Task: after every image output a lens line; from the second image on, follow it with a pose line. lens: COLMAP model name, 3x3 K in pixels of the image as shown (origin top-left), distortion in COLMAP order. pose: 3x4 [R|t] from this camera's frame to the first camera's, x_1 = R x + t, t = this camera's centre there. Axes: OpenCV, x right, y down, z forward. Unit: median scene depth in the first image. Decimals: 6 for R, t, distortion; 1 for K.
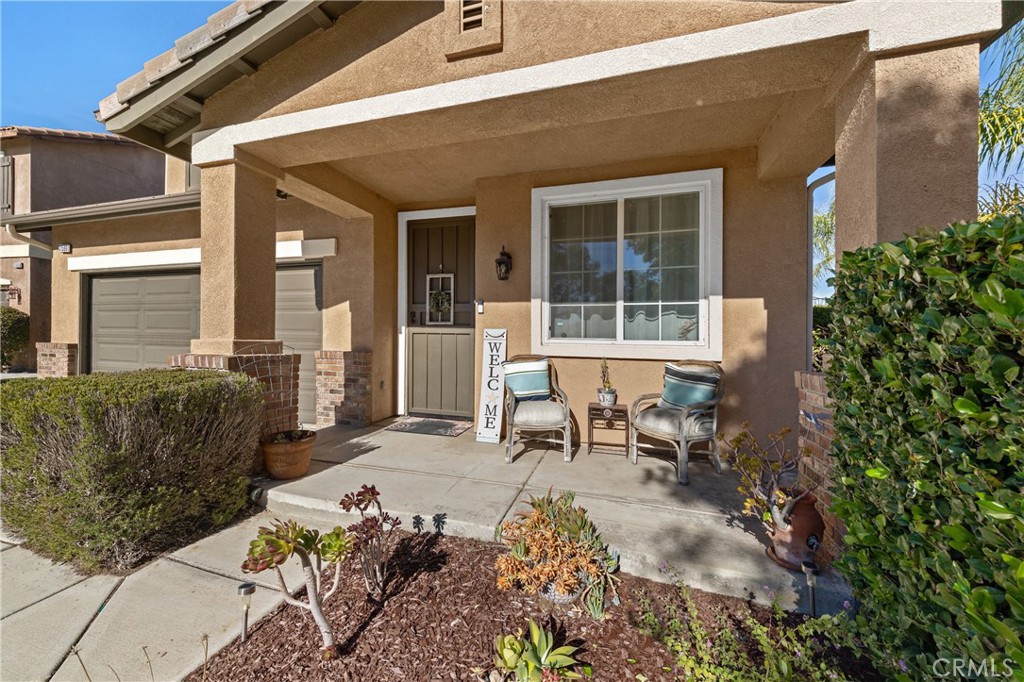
lens RADIAL K [[386.2, 0, 512.0], [0, 386.2, 341.0], [0, 0, 1]] dist [-0.001205, -0.000130]
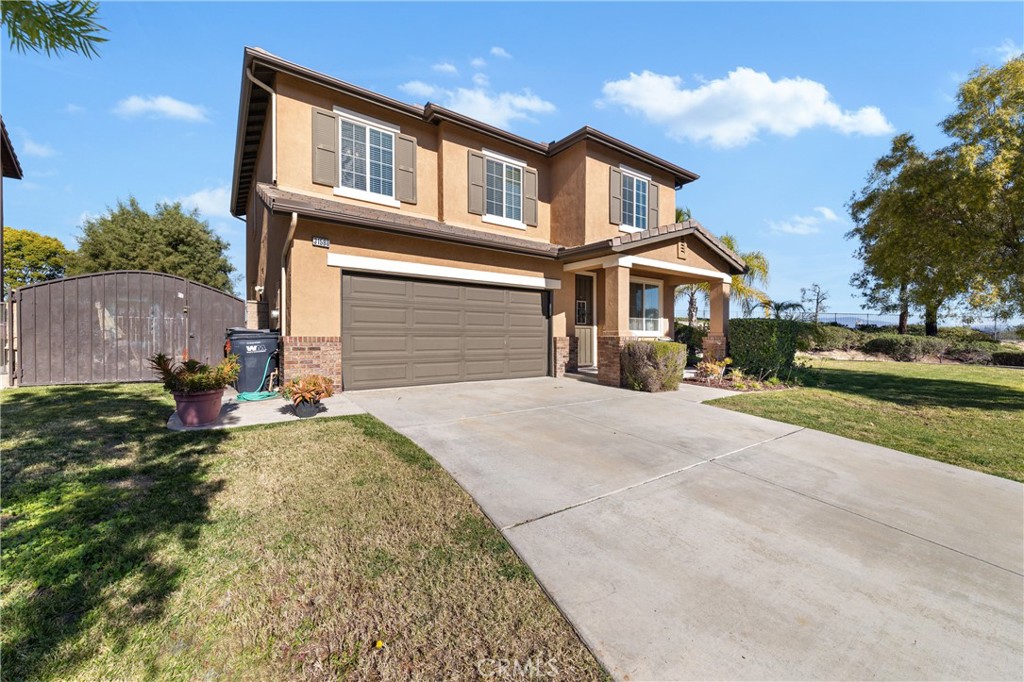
lens RADIAL K [[404.5, 0, 512.0], [0, 404.5, 341.0], [0, 0, 1]] dist [0.000653, -0.000029]
pose [[0.590965, -0.025563, 0.806292, -2.677325], [0.006692, 0.999619, 0.026787, -0.012360], [-0.806670, -0.010435, 0.590910, -0.039461]]
